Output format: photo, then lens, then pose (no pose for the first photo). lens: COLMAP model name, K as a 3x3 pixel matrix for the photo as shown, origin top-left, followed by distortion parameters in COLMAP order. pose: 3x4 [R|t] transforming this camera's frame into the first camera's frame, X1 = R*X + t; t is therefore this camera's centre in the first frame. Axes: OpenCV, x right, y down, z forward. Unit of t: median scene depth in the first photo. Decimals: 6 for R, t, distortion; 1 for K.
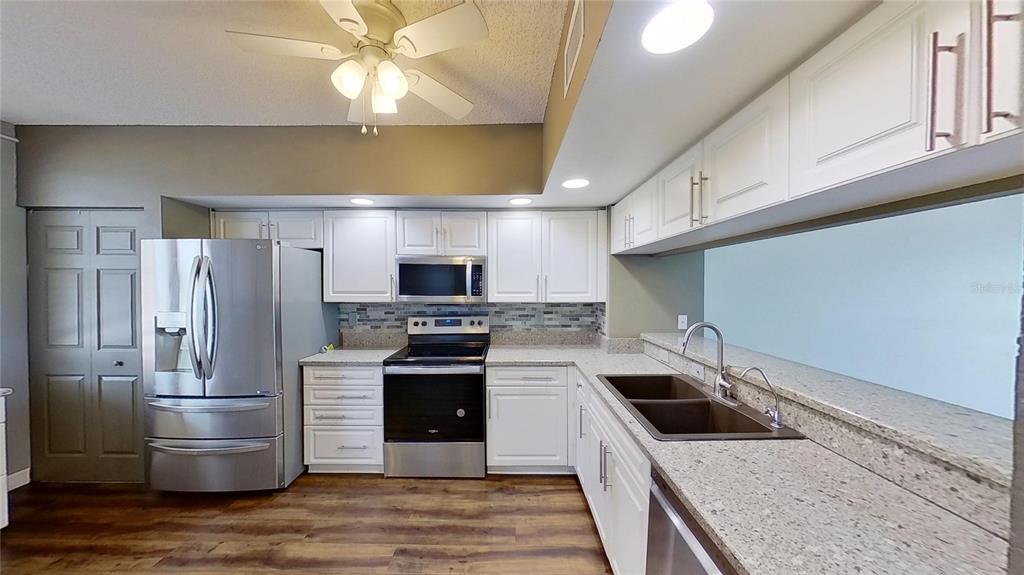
lens RADIAL K [[306.3, 0, 517.3], [0, 306.3, 287.6], [0, 0, 1]] dist [-0.006171, 0.000013]
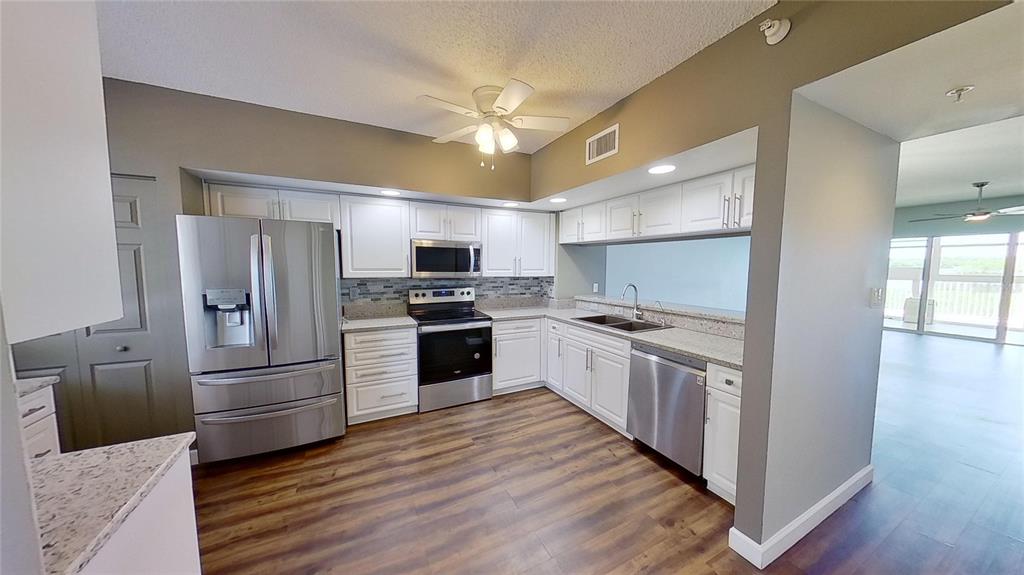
lens RADIAL K [[306.3, 0, 517.3], [0, 306.3, 287.6], [0, 0, 1]] dist [-0.006171, 0.000013]
pose [[0.894043, -0.027624, 0.447129, -0.726108], [-0.003503, 0.997635, 0.068639, 0.003035], [-0.447968, -0.062932, 0.891832, -0.349799]]
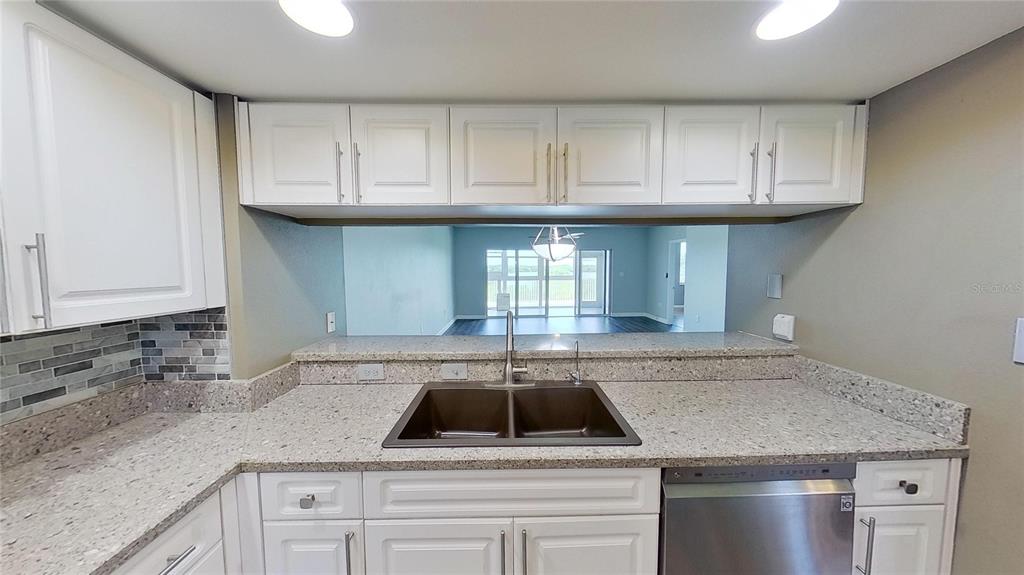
lens RADIAL K [[320.3, 0, 512.0], [0, 320.3, 287.5], [0, 0, 1]] dist [-0.000620, -0.000016]
pose [[-0.000355, -0.051681, 0.998664, -0.254453], [0.008516, 0.998627, 0.051682, -0.002132], [-0.999964, 0.008523, 0.000086, 0.752848]]
